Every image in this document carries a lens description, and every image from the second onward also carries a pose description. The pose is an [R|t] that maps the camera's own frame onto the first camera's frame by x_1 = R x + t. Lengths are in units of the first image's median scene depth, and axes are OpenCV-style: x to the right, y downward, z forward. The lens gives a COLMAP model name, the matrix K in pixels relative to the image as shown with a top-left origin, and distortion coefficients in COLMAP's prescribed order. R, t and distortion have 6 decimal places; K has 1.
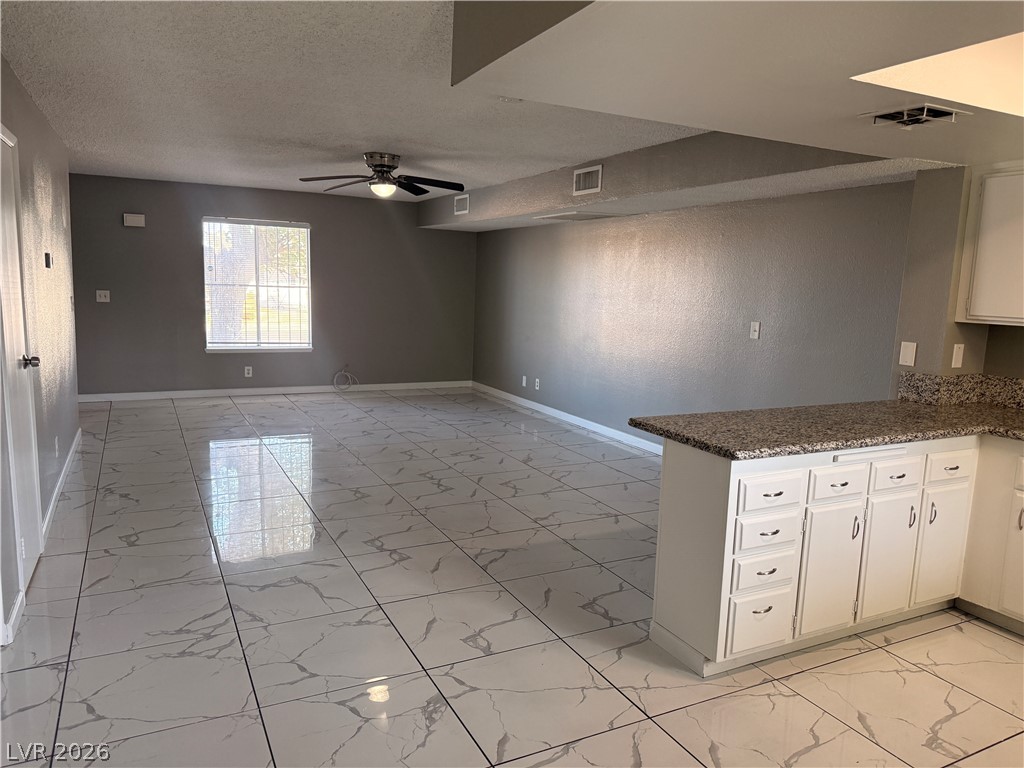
lens RADIAL K [[735.7, 0, 507.3], [0, 735.7, 384.0], [0, 0, 1]] dist [0.034868, -0.034171]
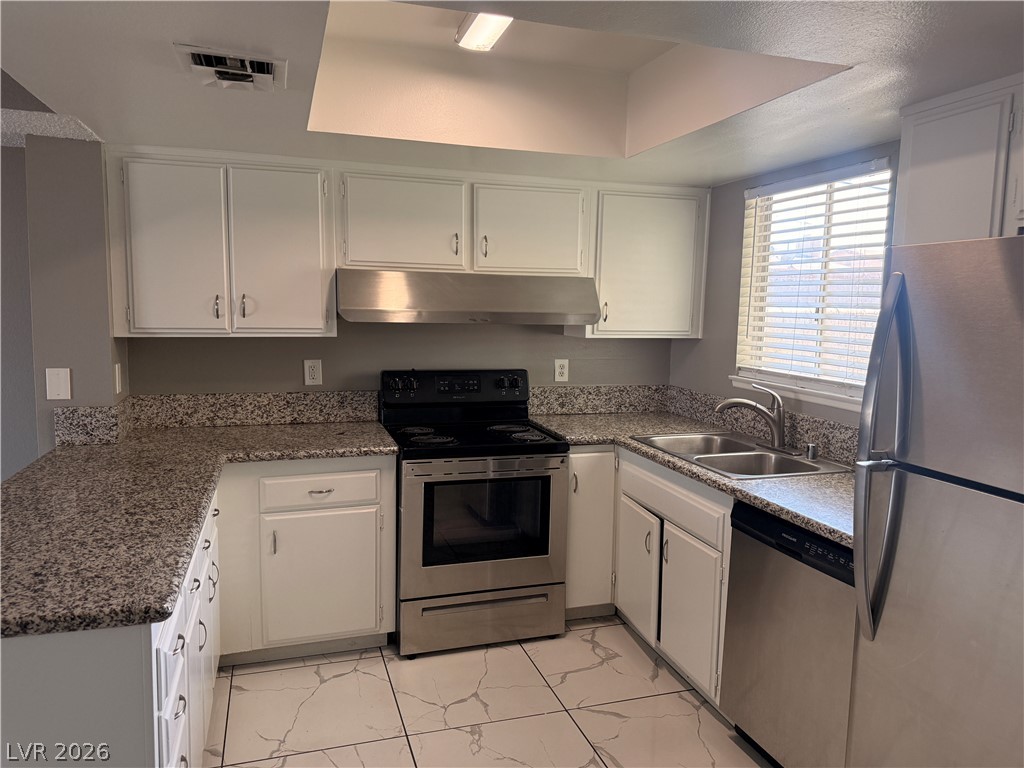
lens RADIAL K [[735.7, 0, 507.0], [0, 735.7, 385.0], [0, 0, 1]] dist [0.034868, -0.034171]
pose [[0.164989, -0.140134, 0.976289, -0.121236], [0.129899, 0.984320, 0.119334, -0.074579], [-0.977704, 0.107130, 0.180605, 0.451502]]
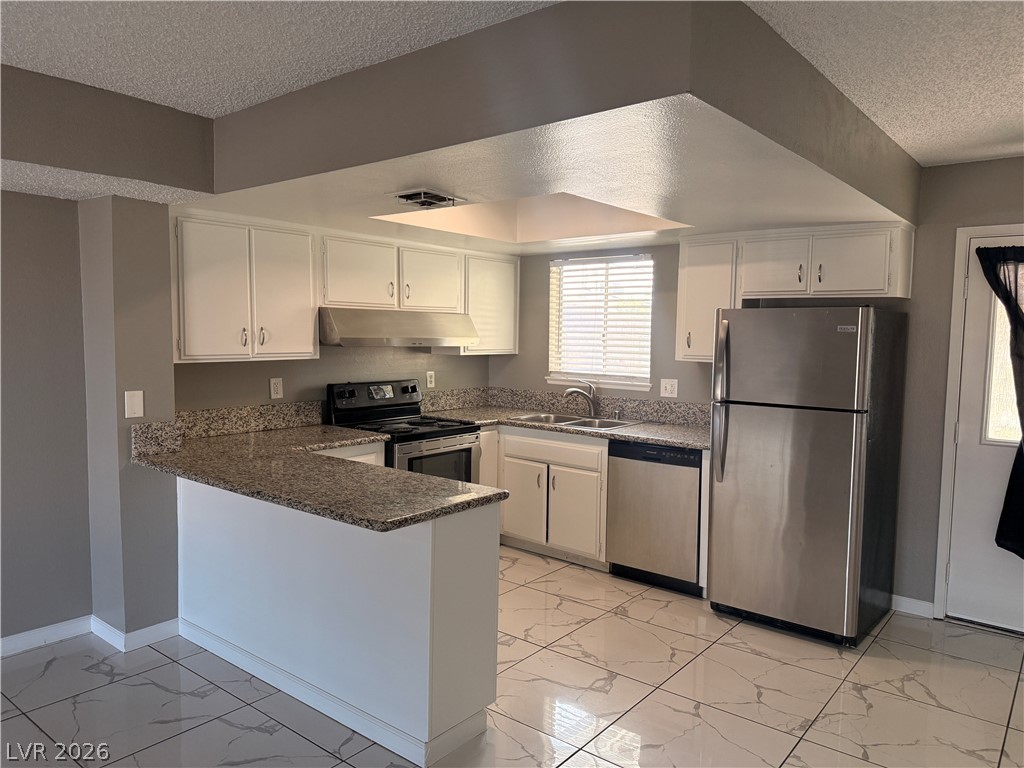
lens RADIAL K [[735.7, 0, 502.4], [0, 735.7, 386.2], [0, 0, 1]] dist [0.034868, -0.034171]
pose [[-0.412775, -0.104096, 0.904865, -0.460219], [0.106436, 0.981129, 0.161422, -0.167042], [-0.904593, 0.162941, -0.393906, 1.009026]]
